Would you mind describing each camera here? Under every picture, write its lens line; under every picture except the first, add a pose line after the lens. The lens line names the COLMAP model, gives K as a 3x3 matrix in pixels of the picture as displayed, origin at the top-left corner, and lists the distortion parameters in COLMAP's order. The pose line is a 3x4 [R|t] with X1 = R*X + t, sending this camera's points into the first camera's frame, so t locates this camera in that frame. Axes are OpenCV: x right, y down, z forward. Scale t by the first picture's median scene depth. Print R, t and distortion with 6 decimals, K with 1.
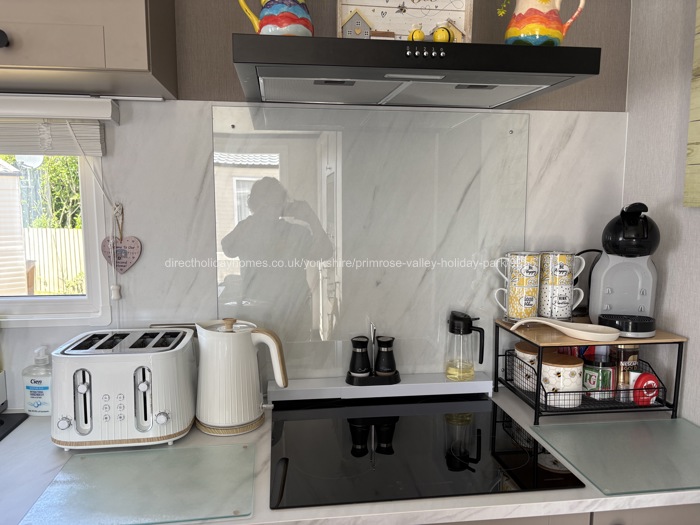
lens RADIAL K [[527.8, 0, 346.3], [0, 527.8, 267.0], [0, 0, 1]] dist [0.043866, -0.048040]
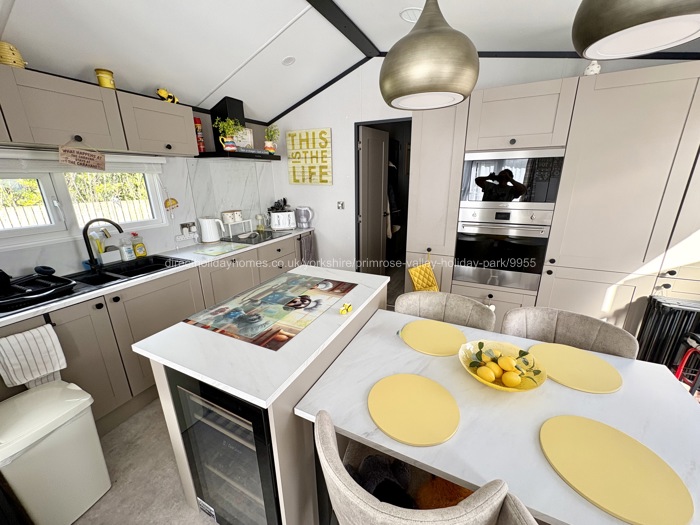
lens RADIAL K [[279.1, 0, 350.4], [0, 279.1, 261.2], [0, 0, 1]] dist [-0.000614, -0.000551]
pose [[0.544531, -0.252925, 0.799697, -1.314486], [0.116911, 0.967030, 0.226241, 0.061654], [-0.830553, -0.029701, 0.556148, -0.960345]]
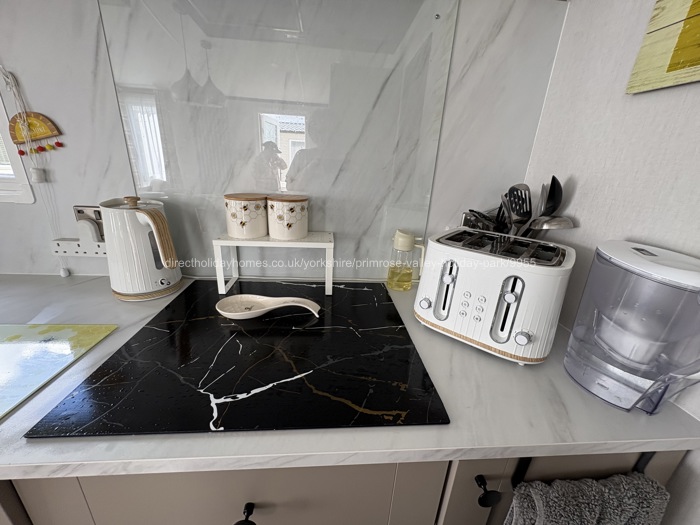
lens RADIAL K [[279.1, 0, 349.4], [0, 279.1, 262.7], [0, 0, 1]] dist [-0.000614, -0.000551]
pose [[0.997501, 0.065126, -0.027376, 0.214863], [-0.057552, 0.973857, 0.219750, 0.066234], [0.040971, -0.217625, 0.975172, 0.466099]]
